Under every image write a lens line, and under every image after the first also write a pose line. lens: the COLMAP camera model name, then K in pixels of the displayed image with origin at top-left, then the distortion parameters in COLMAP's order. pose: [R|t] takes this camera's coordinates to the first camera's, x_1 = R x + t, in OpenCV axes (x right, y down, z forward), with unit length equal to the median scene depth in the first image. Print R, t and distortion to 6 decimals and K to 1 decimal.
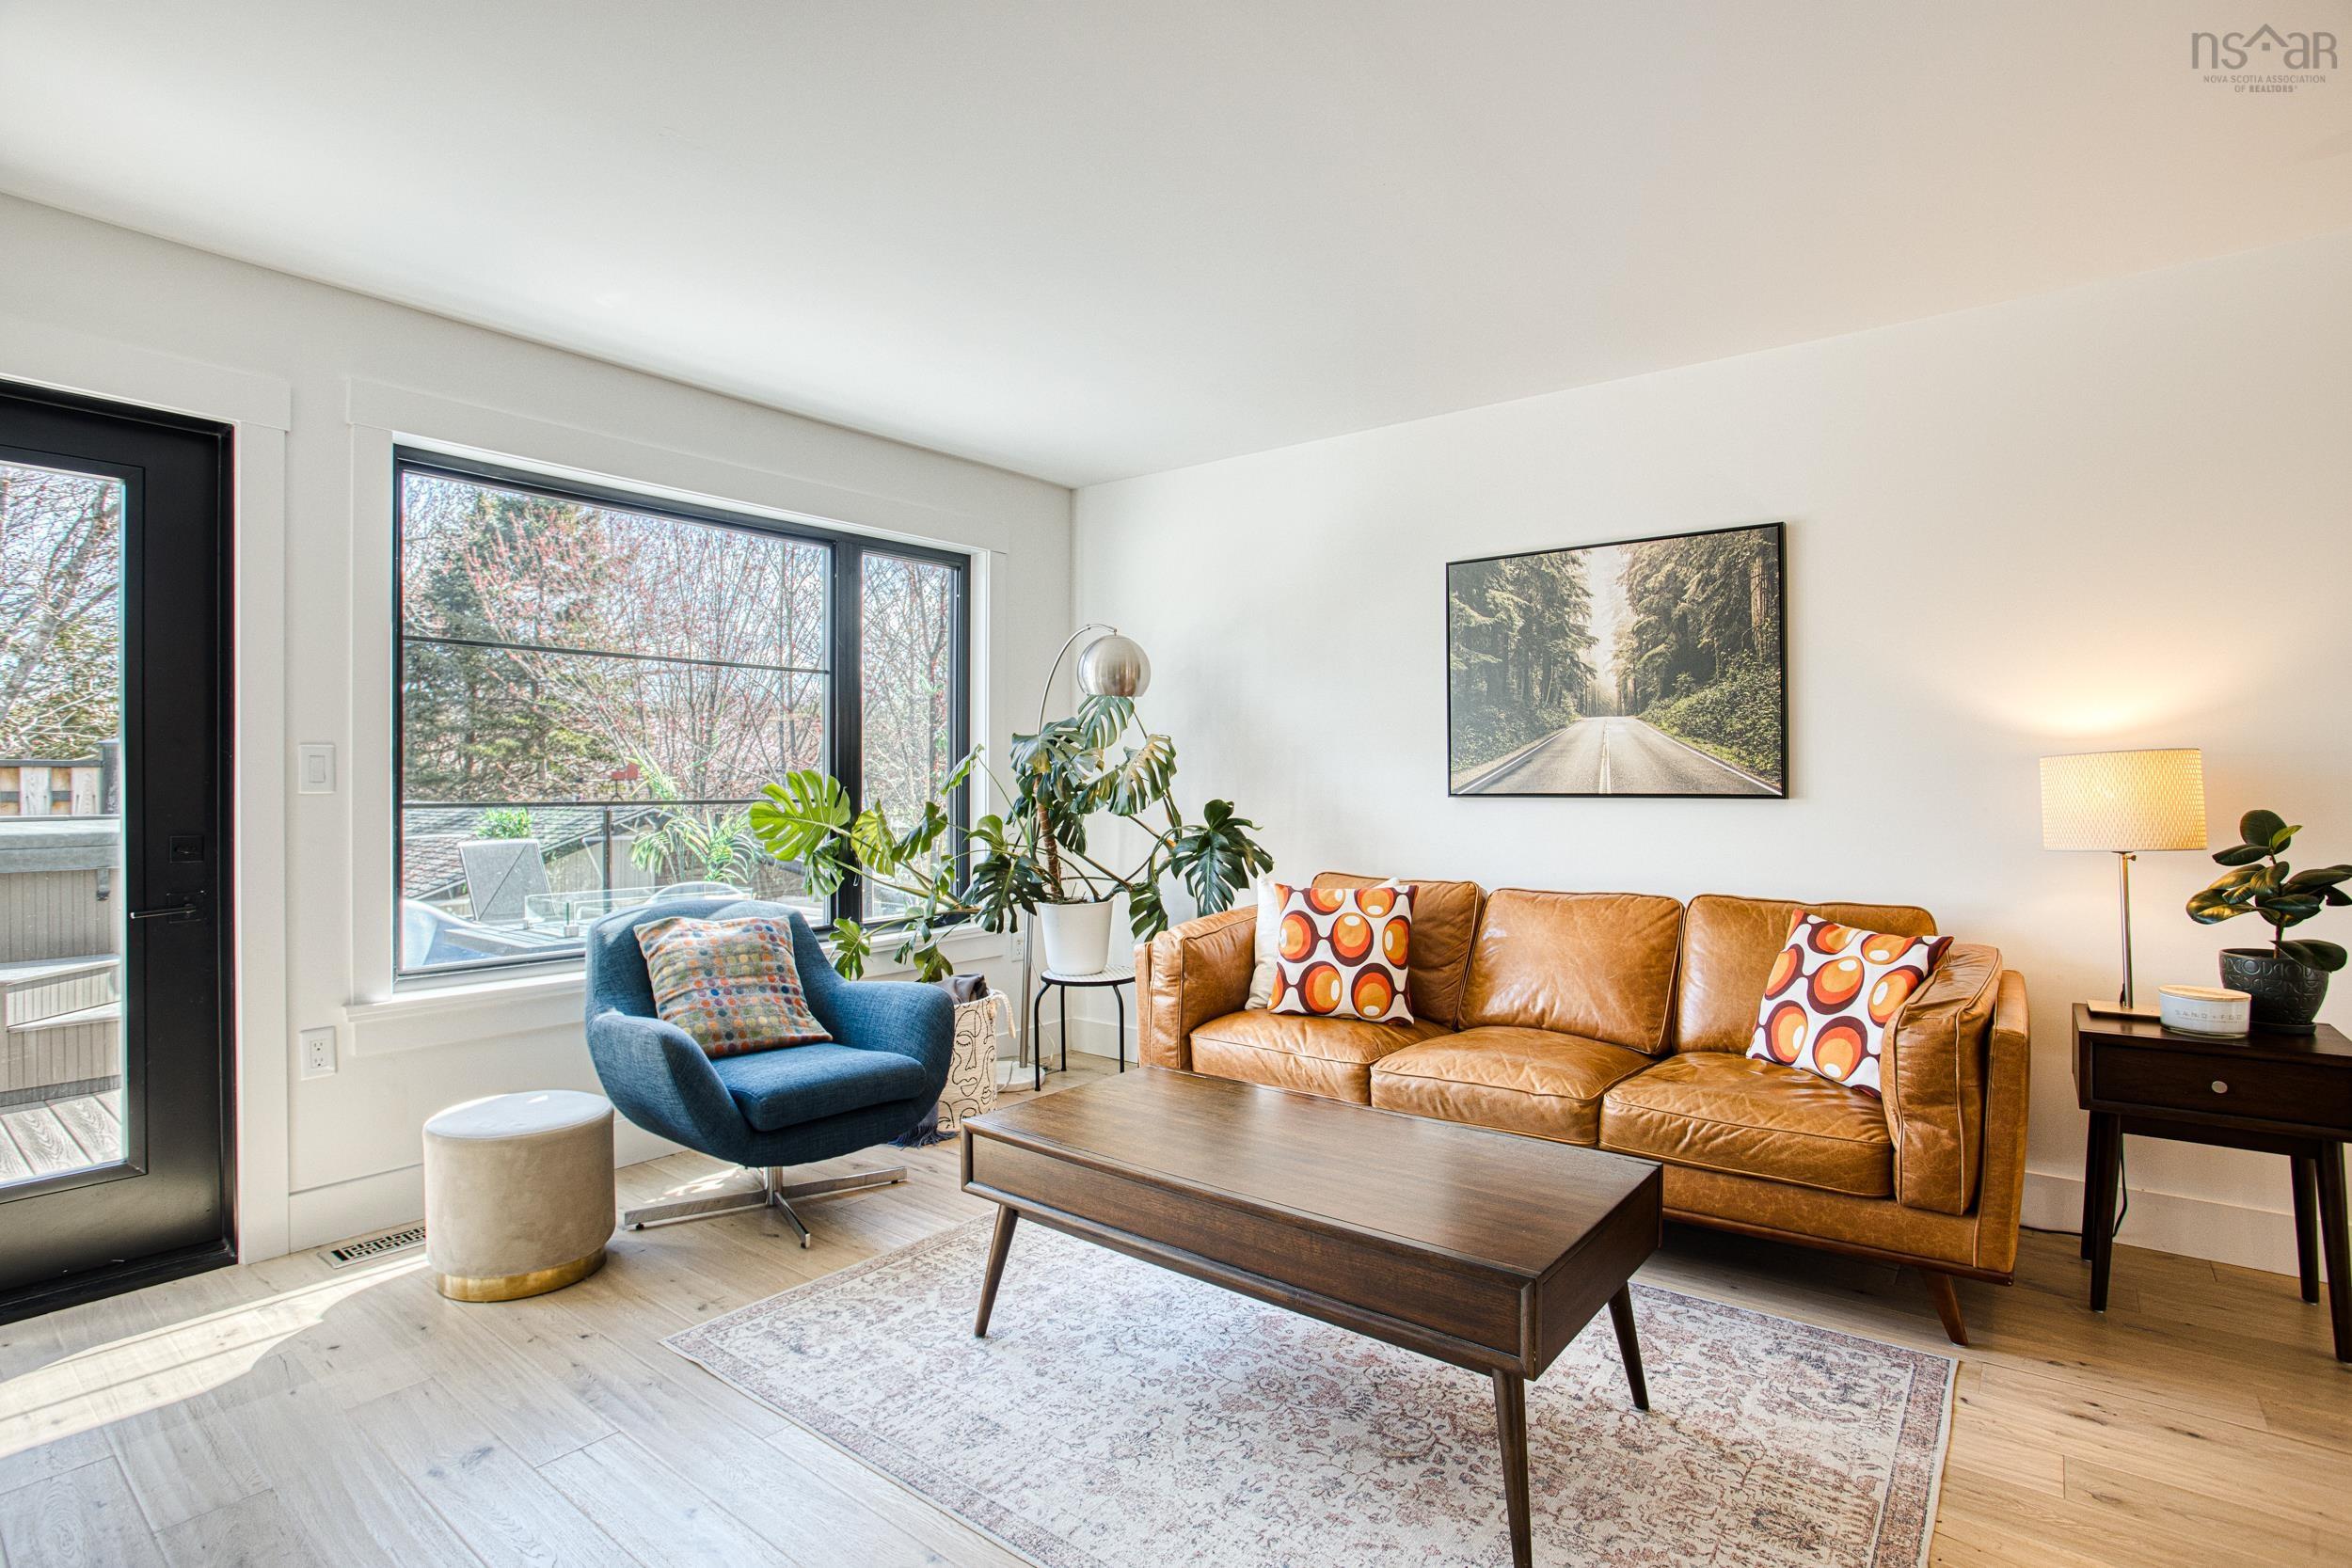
lens RADIAL K [[1151.1, 0, 1165.4], [0, 1151.1, 769.8], [0, 0, 1]] dist [-0.037495, 0.006873]
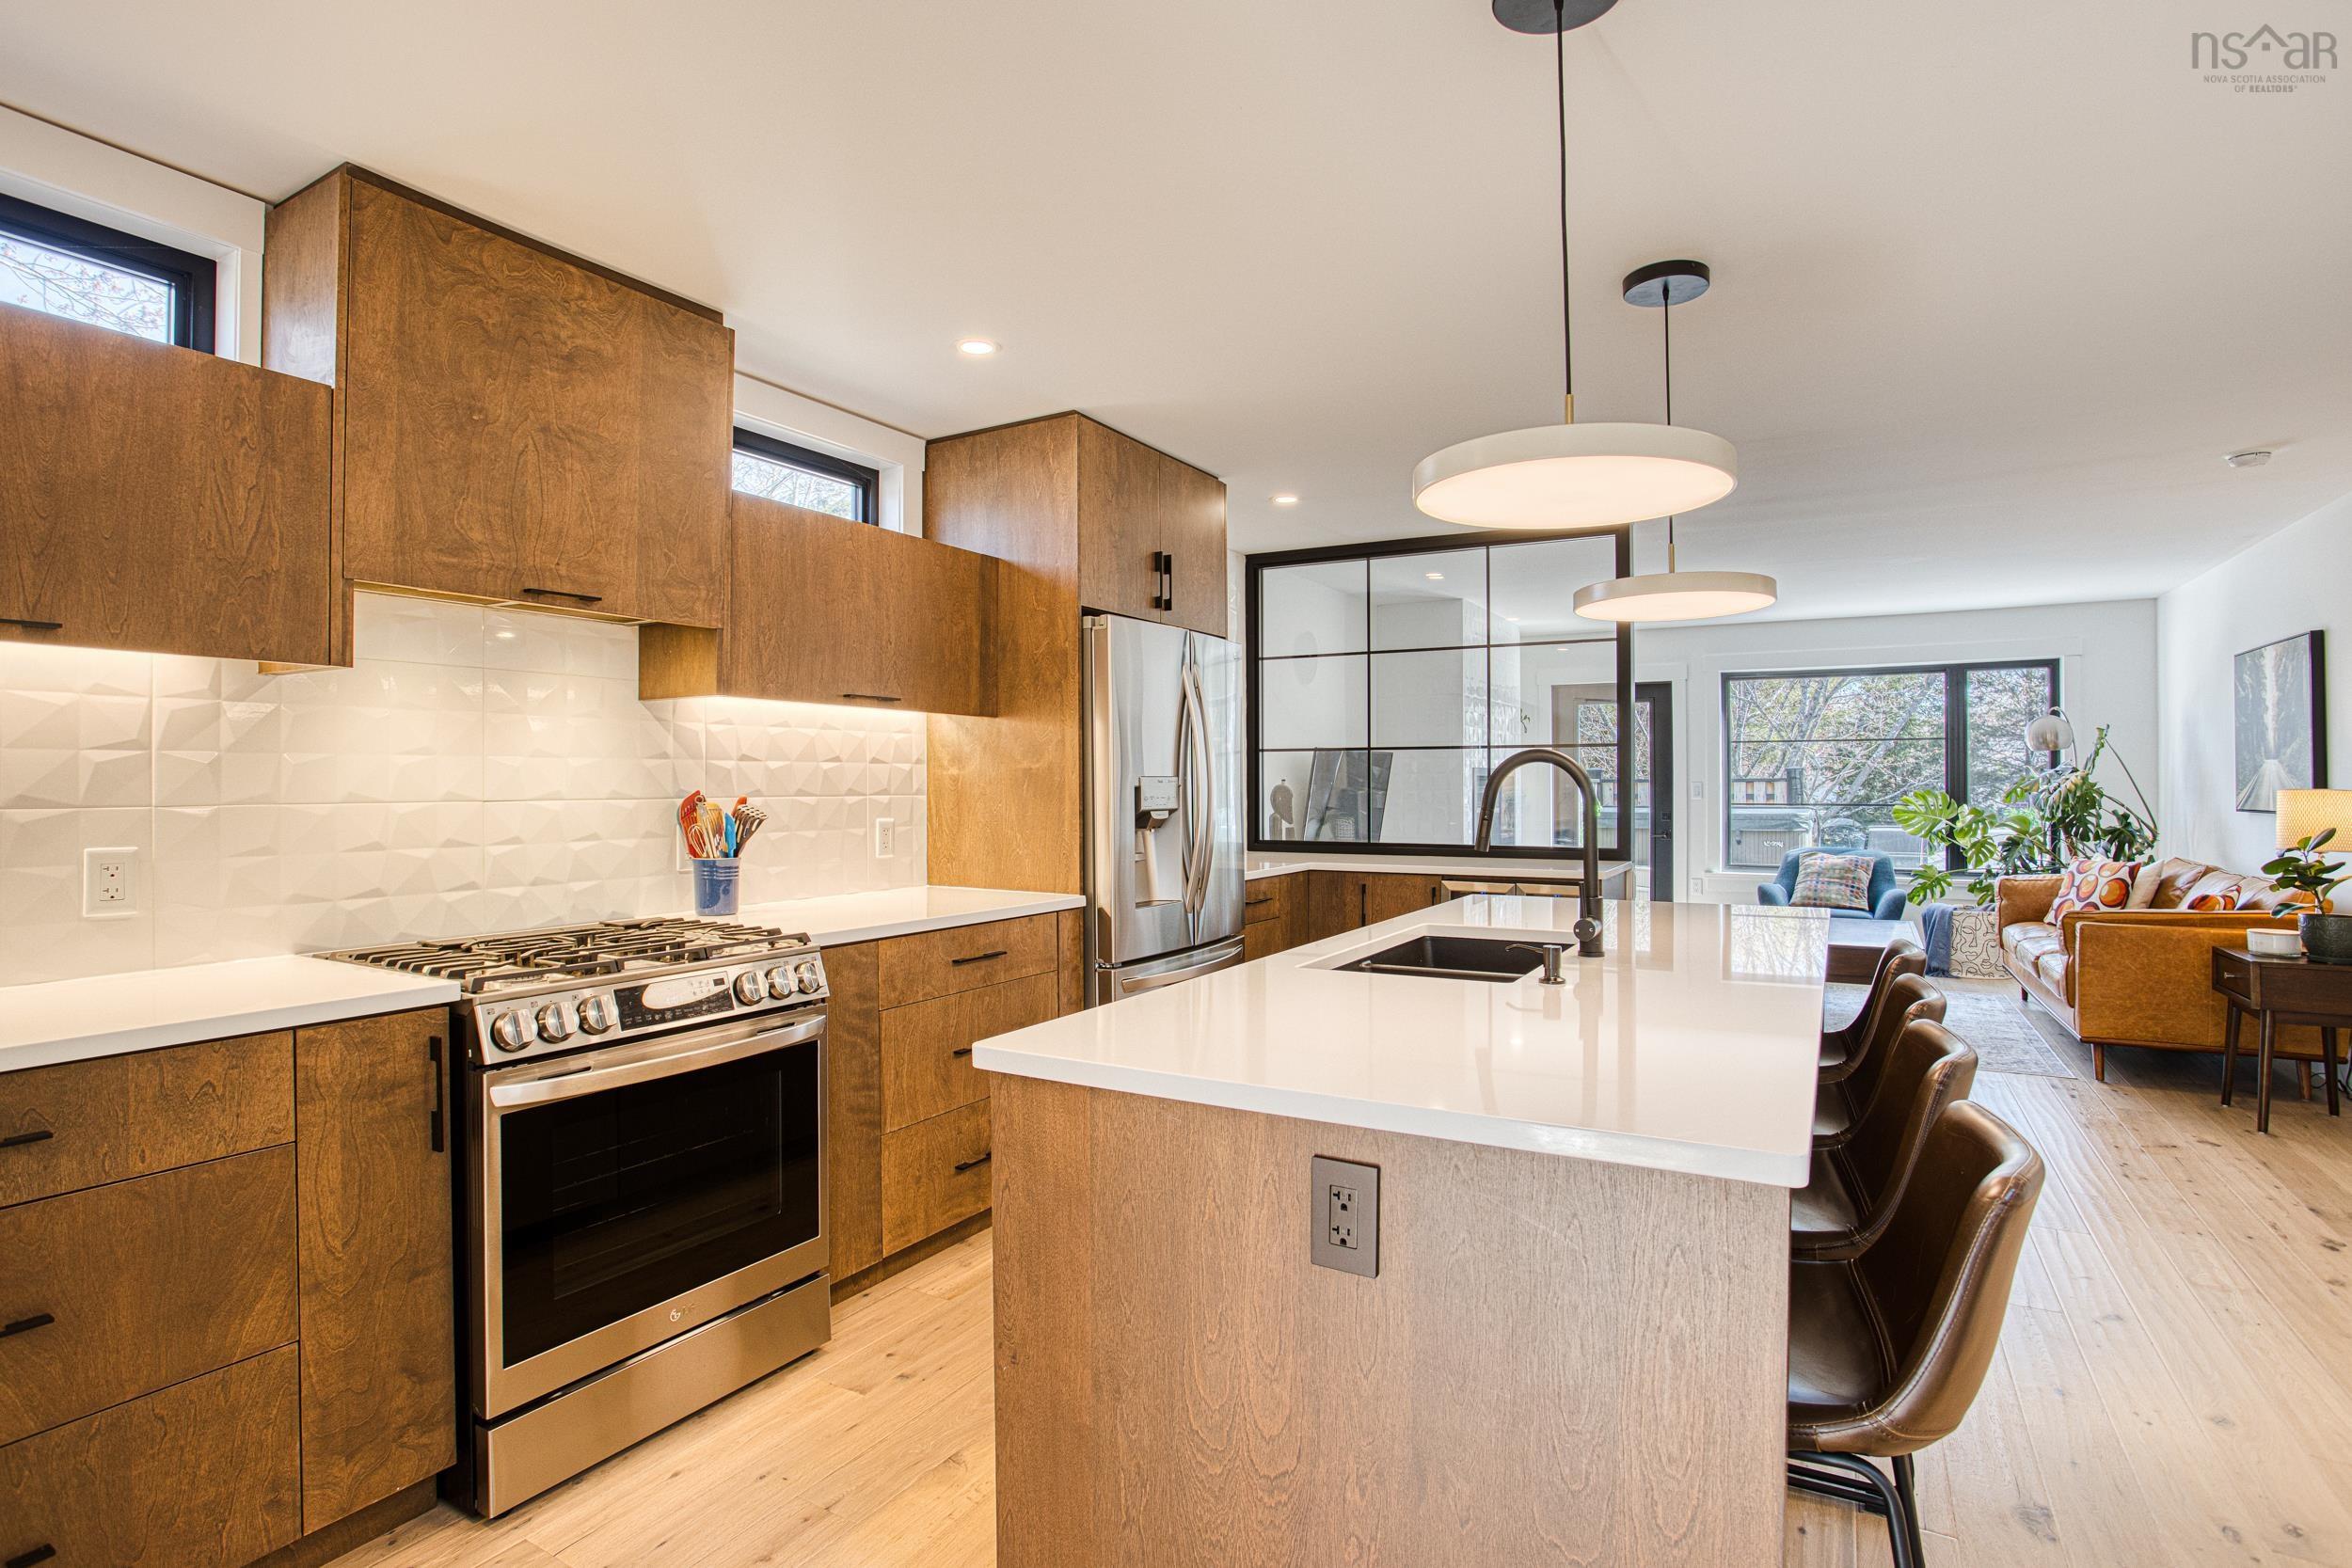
lens RADIAL K [[1151.1, 0, 1179.5], [0, 1151.1, 775.0], [0, 0, 1]] dist [-0.037495, 0.006873]
pose [[0.142536, -0.005755, -0.989773, 1.586524], [0.008959, 0.999950, -0.004524, -0.031603], [0.989749, -0.008223, 0.142581, -0.607275]]
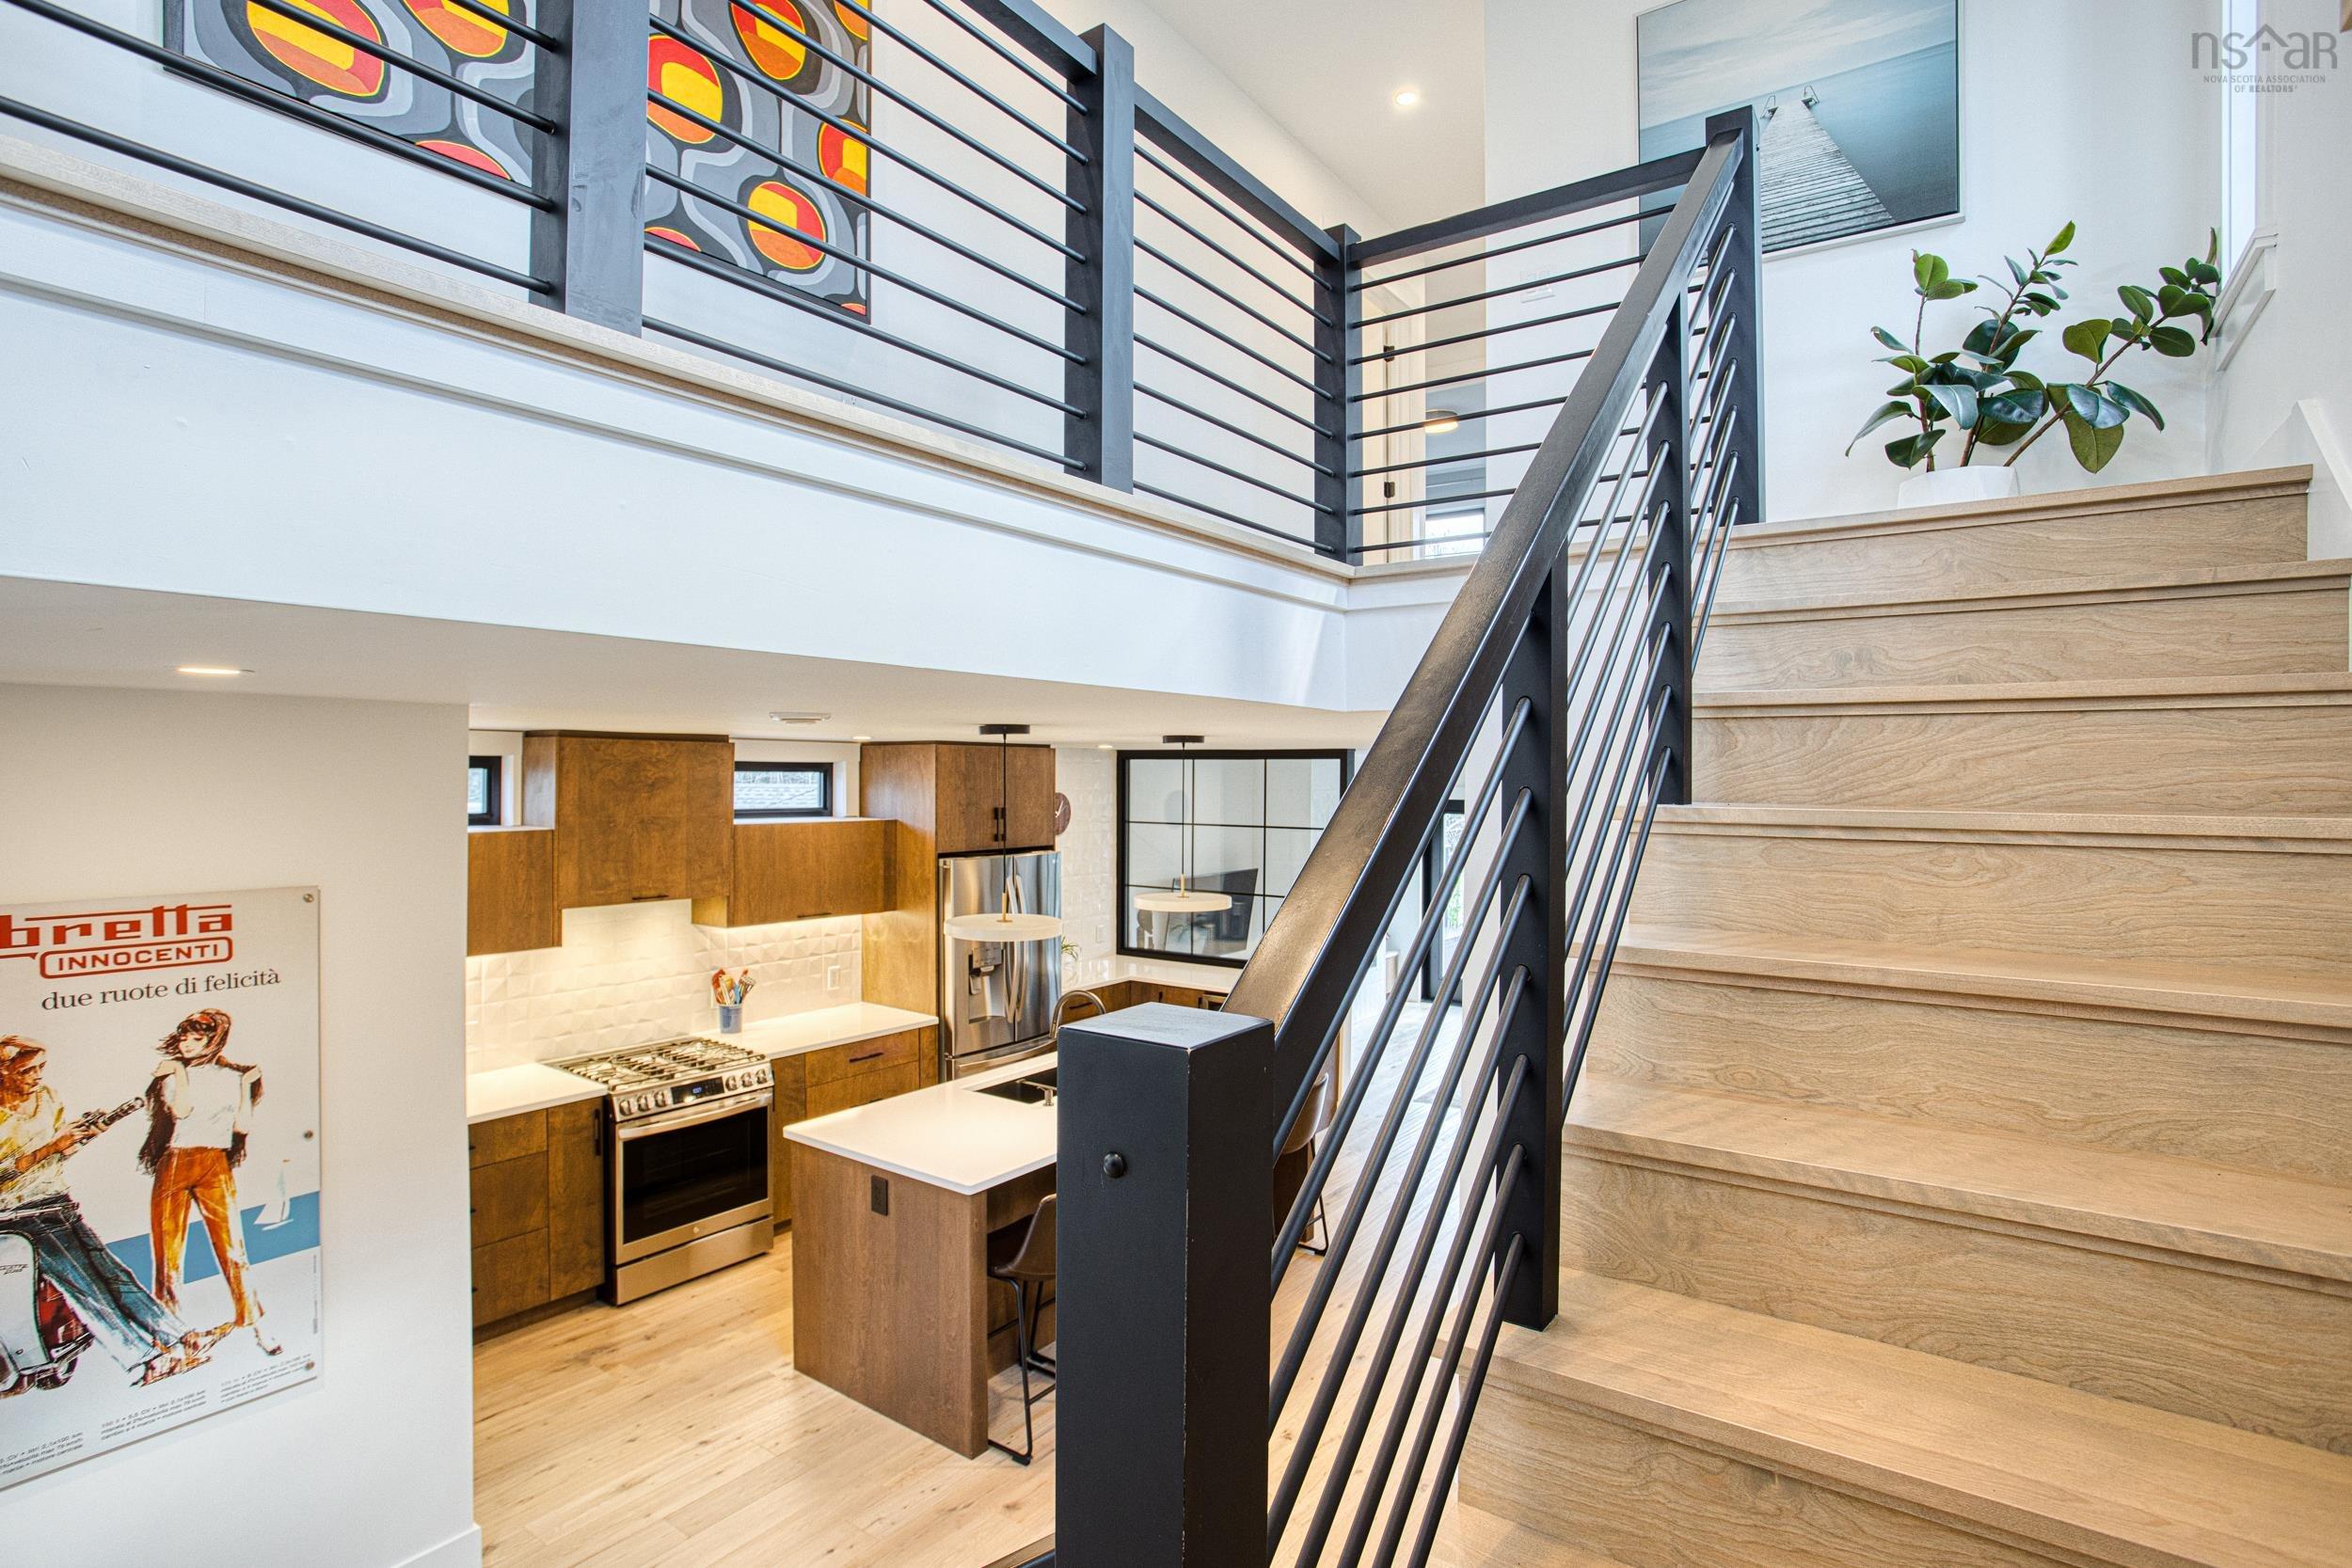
lens RADIAL K [[1151.1, 0, 1161.1], [0, 1151.1, 781.9], [0, 0, 1]] dist [-0.037495, 0.006873]
pose [[0.037710, 0.003543, -0.999282, 2.341086], [0.002075, 0.999991, 0.003624, -0.293611], [0.999287, -0.002211, 0.037703, -0.278609]]
